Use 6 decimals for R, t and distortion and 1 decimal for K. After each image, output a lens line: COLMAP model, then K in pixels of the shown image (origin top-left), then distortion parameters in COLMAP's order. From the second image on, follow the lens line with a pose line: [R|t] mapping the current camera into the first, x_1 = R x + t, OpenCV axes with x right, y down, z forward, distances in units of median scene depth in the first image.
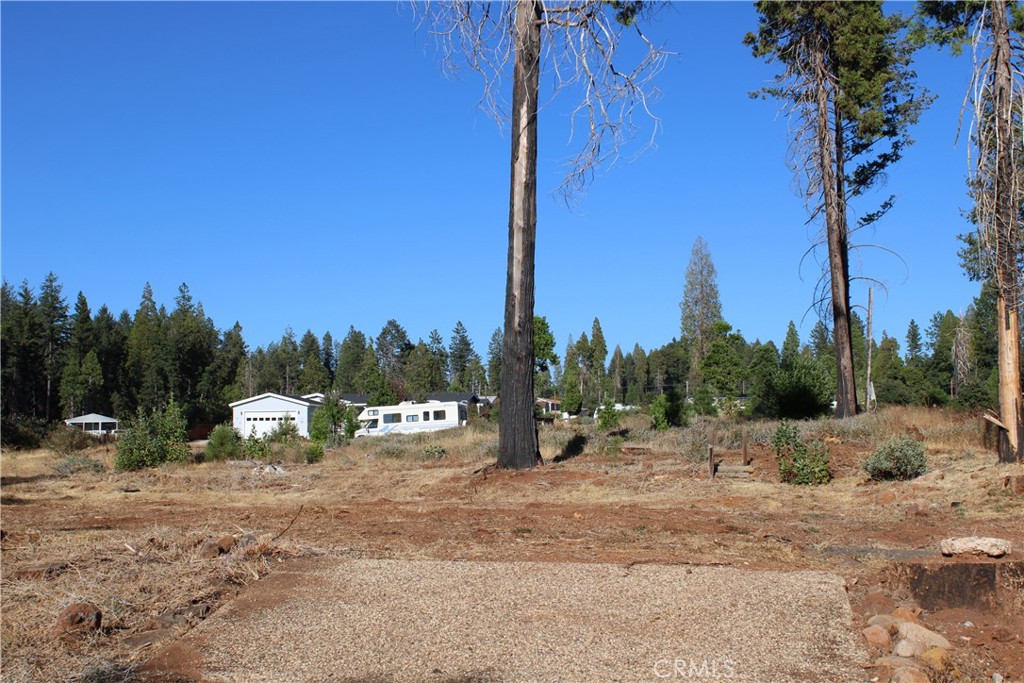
lens RADIAL K [[1304.3, 0, 510.6], [0, 1304.3, 343.5], [0, 0, 1]] dist [-0.051833, 0.000000]
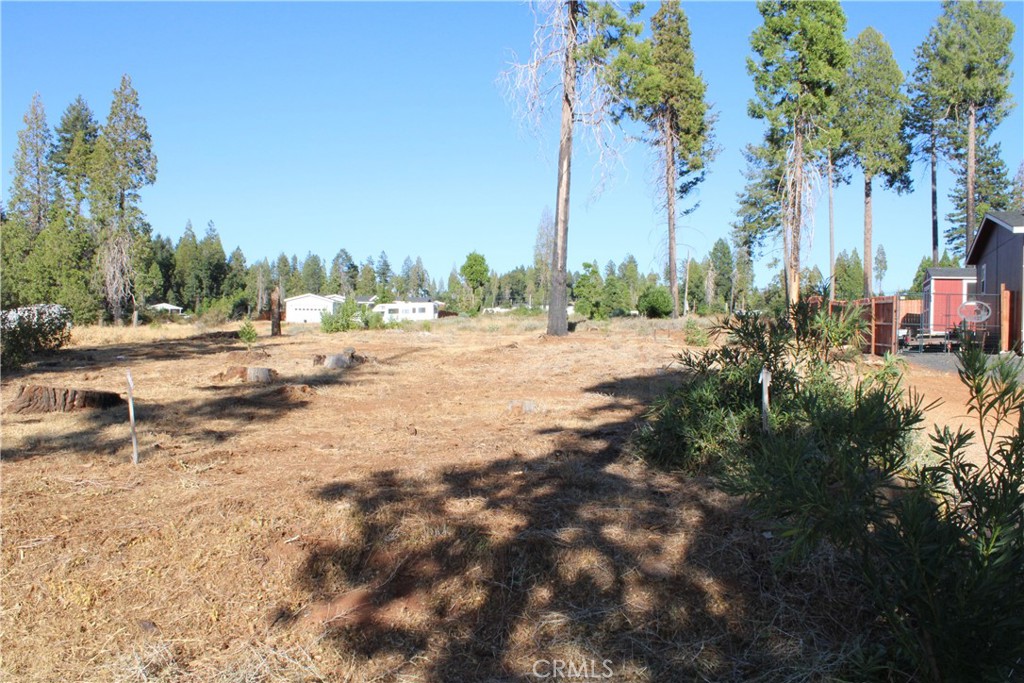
lens RADIAL K [[856.0, 0, 507.5], [0, 856.0, 341.3], [0, 0, 1]] dist [-0.169604, 0.148420]
pose [[0.991441, 0.029866, 0.127095, -0.122563], [-0.040694, 0.995679, 0.083474, -0.003572], [-0.124053, -0.087932, 0.988372, -0.170688]]
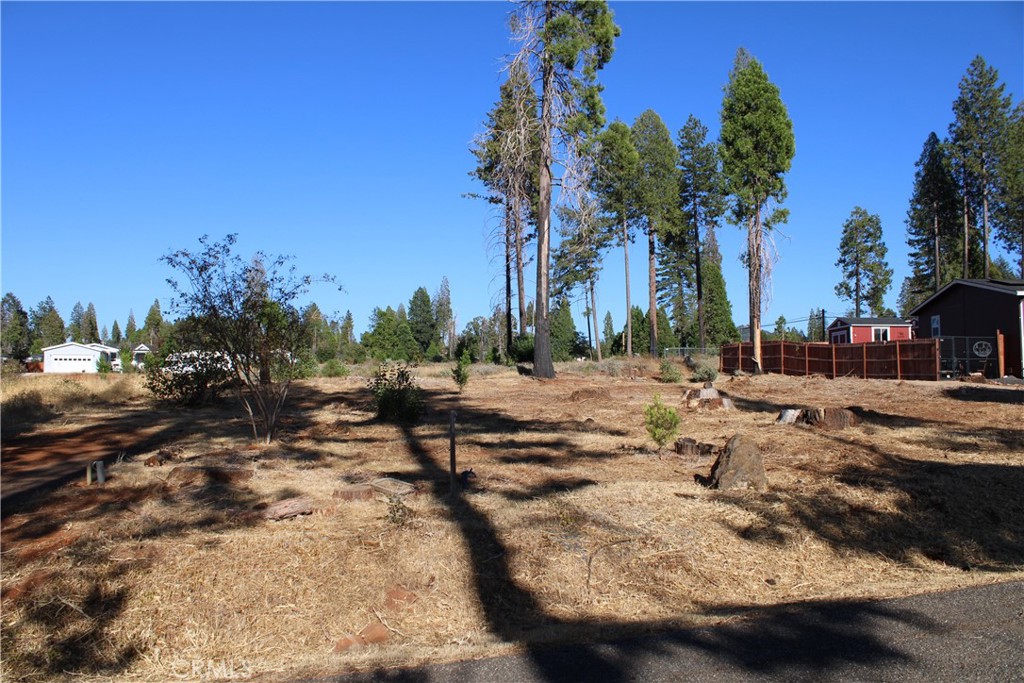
lens RADIAL K [[856.0, 0, 509.1], [0, 856.0, 348.6], [0, 0, 1]] dist [-0.169604, 0.148420]
pose [[0.861896, 0.028236, 0.506299, -0.402260], [-0.043797, 0.998863, 0.018851, 0.008575], [-0.505191, -0.038422, 0.862152, -0.132109]]
